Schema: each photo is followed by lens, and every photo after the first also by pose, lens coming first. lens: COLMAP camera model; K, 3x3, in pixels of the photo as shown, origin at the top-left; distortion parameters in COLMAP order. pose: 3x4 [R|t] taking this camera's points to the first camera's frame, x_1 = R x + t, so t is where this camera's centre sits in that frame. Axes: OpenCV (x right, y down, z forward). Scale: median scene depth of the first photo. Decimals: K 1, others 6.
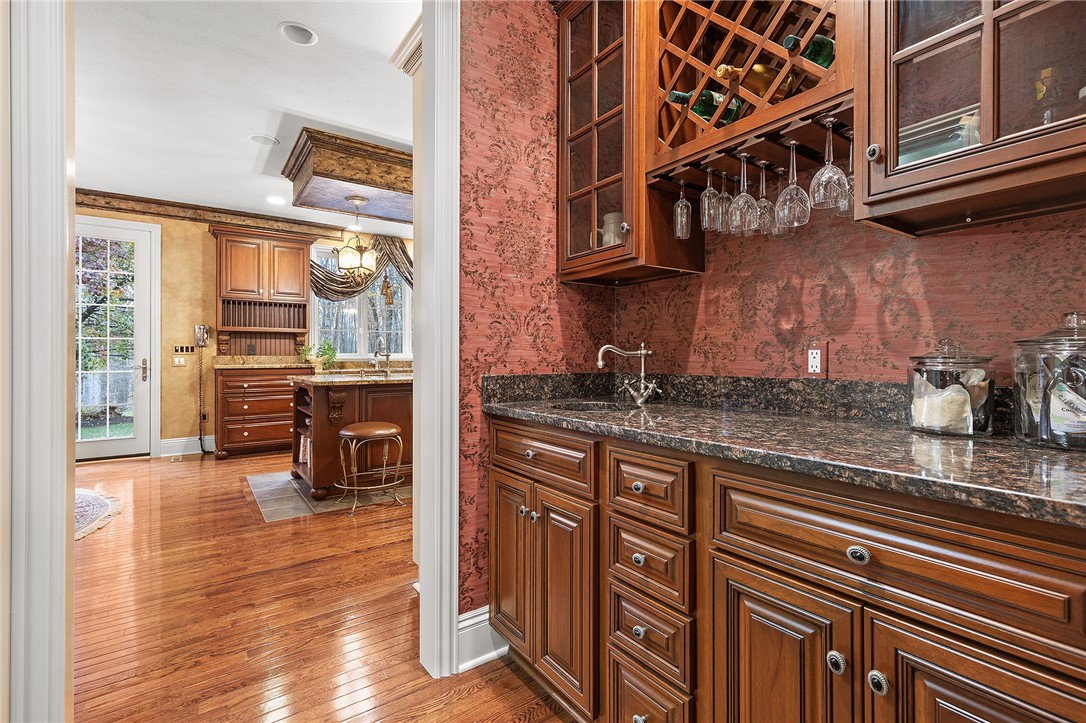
lens RADIAL K [[495.0, 0, 549.7], [0, 495.0, 354.1], [0, 0, 1]] dist [0.011549, -0.000442]
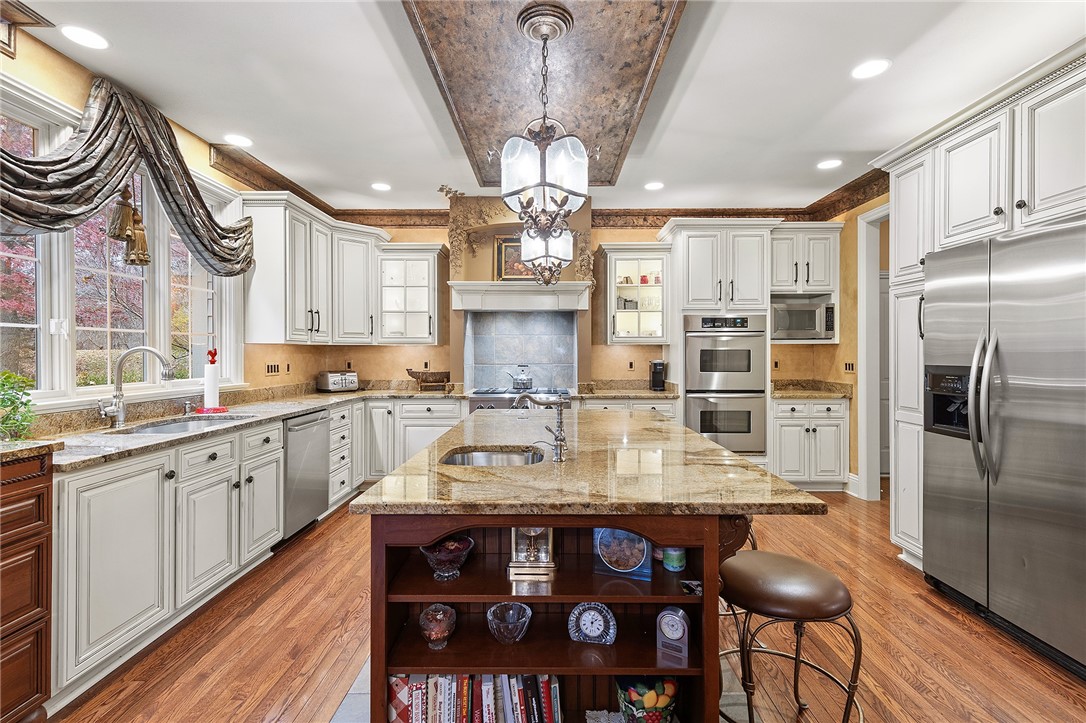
lens RADIAL K [[495.0, 0, 548.1], [0, 495.0, 353.5], [0, 0, 1]] dist [0.011549, -0.000442]
pose [[0.586778, 0.000862, 0.809747, -0.552574], [-0.001411, 0.999999, -0.000042, -0.033171], [-0.809746, -0.001118, 0.586779, 0.587803]]
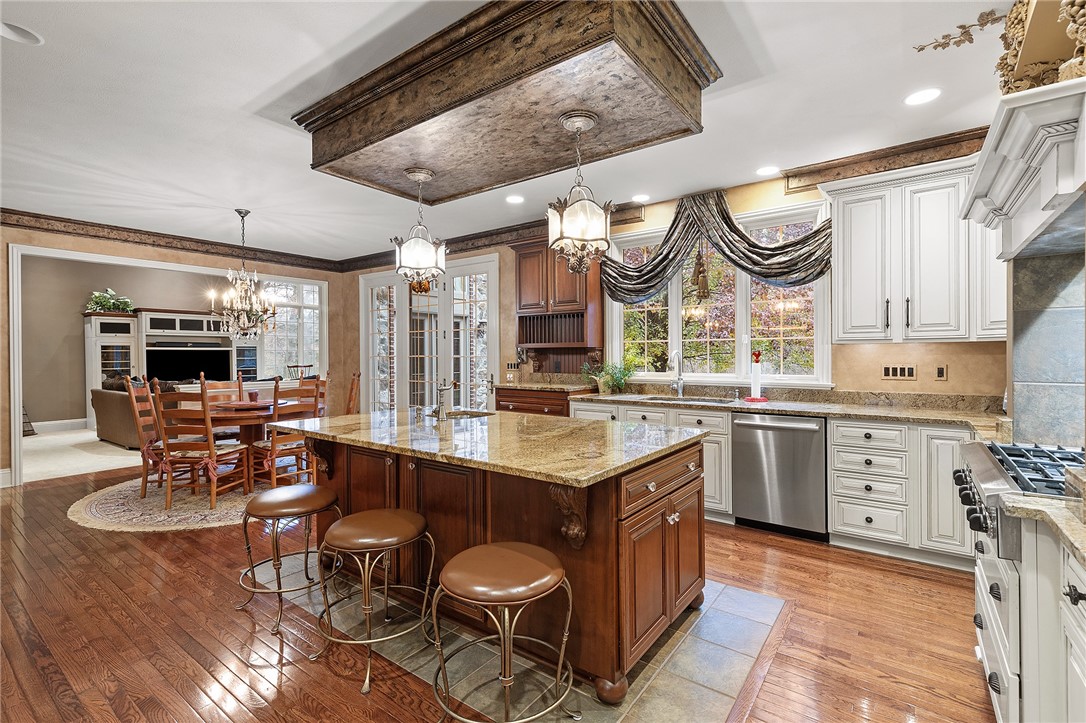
lens RADIAL K [[495.0, 0, 552.7], [0, 495.0, 359.9], [0, 0, 1]] dist [0.011549, -0.000442]
pose [[0.310344, 0.011481, -0.950555, 0.282269], [0.003783, 0.999904, 0.013312, -0.035438], [0.950617, -0.007727, 0.310271, 0.740518]]
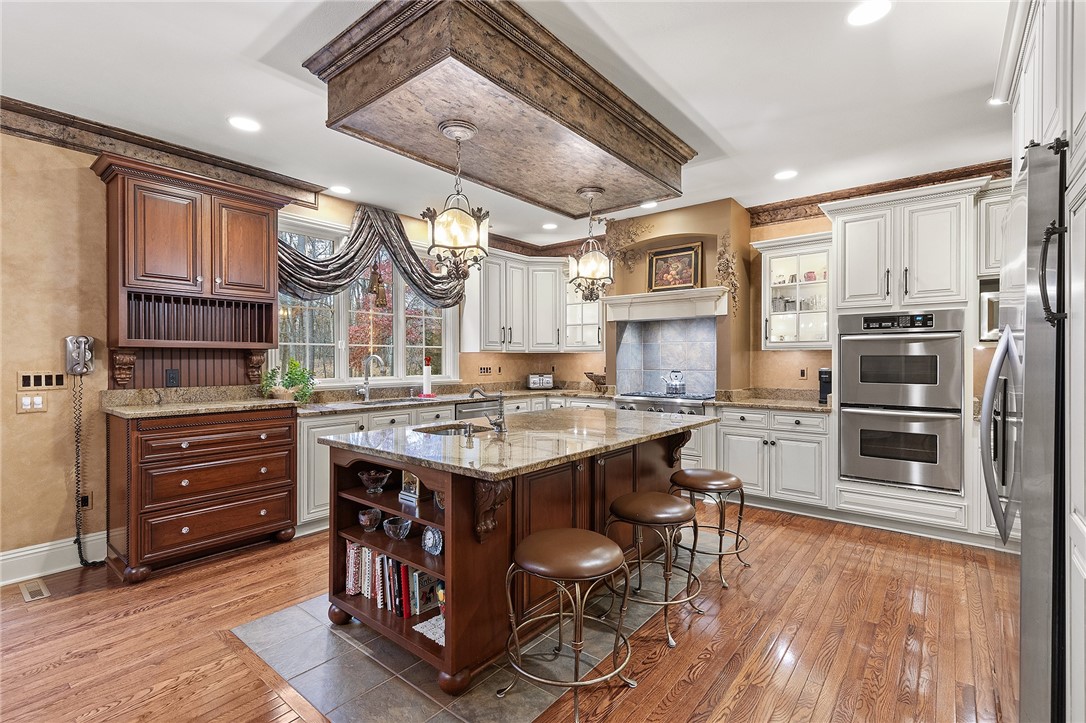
lens RADIAL K [[495.0, 0, 547.2], [0, 495.0, 363.0], [0, 0, 1]] dist [0.011549, -0.000442]
pose [[0.963468, 0.000631, 0.267821, -0.343994], [-0.003033, 0.999959, 0.008558, -0.034238], [-0.267805, -0.009058, 0.963431, 0.322002]]
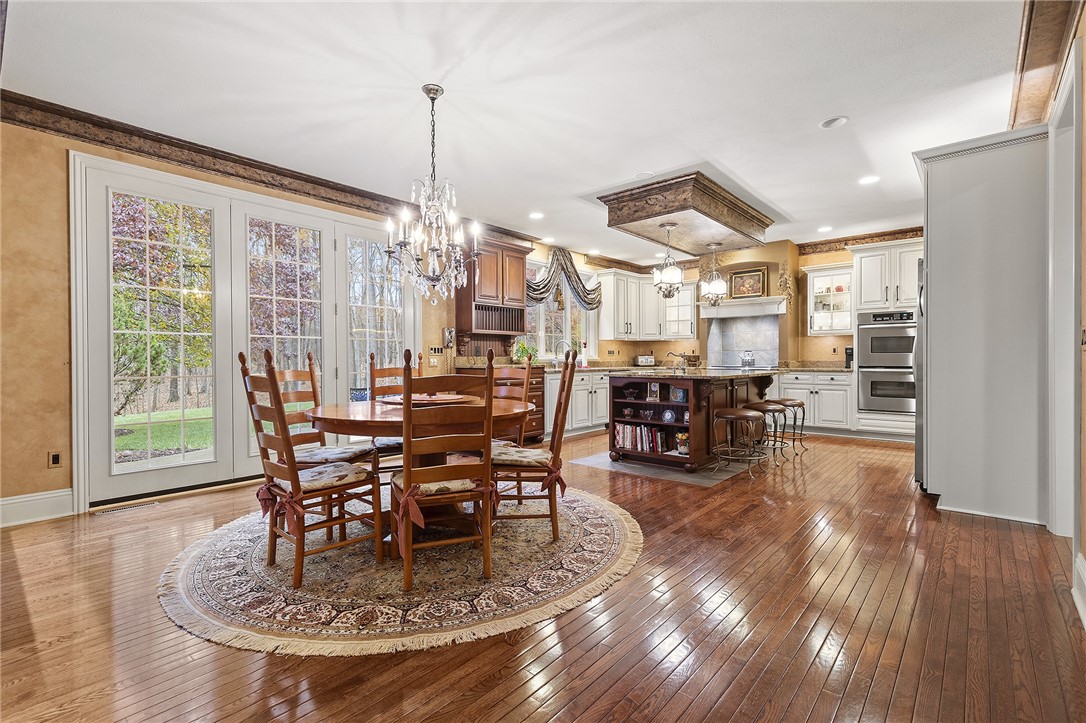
lens RADIAL K [[495.0, 0, 547.1], [0, 495.0, 361.7], [0, 0, 1]] dist [0.011549, -0.000442]
pose [[0.972288, -0.003056, 0.233765, -0.737874], [0.001179, 0.999966, 0.008171, 0.005921], [-0.233782, -0.007669, 0.972259, -0.073388]]
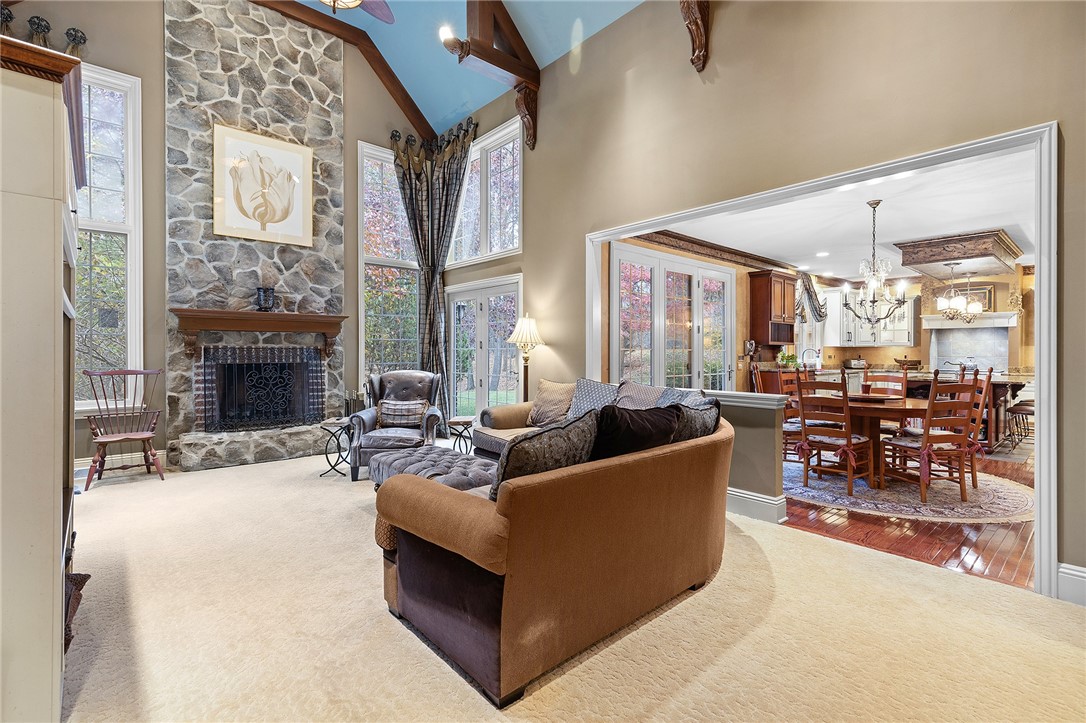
lens RADIAL K [[495.0, 0, 547.7], [0, 495.0, 354.9], [0, 0, 1]] dist [0.011549, -0.000442]
pose [[0.994654, 0.005290, 0.103131, -1.393682], [-0.006086, 0.999954, 0.007404, -0.023652], [-0.103087, -0.007992, 0.994640, -0.323484]]
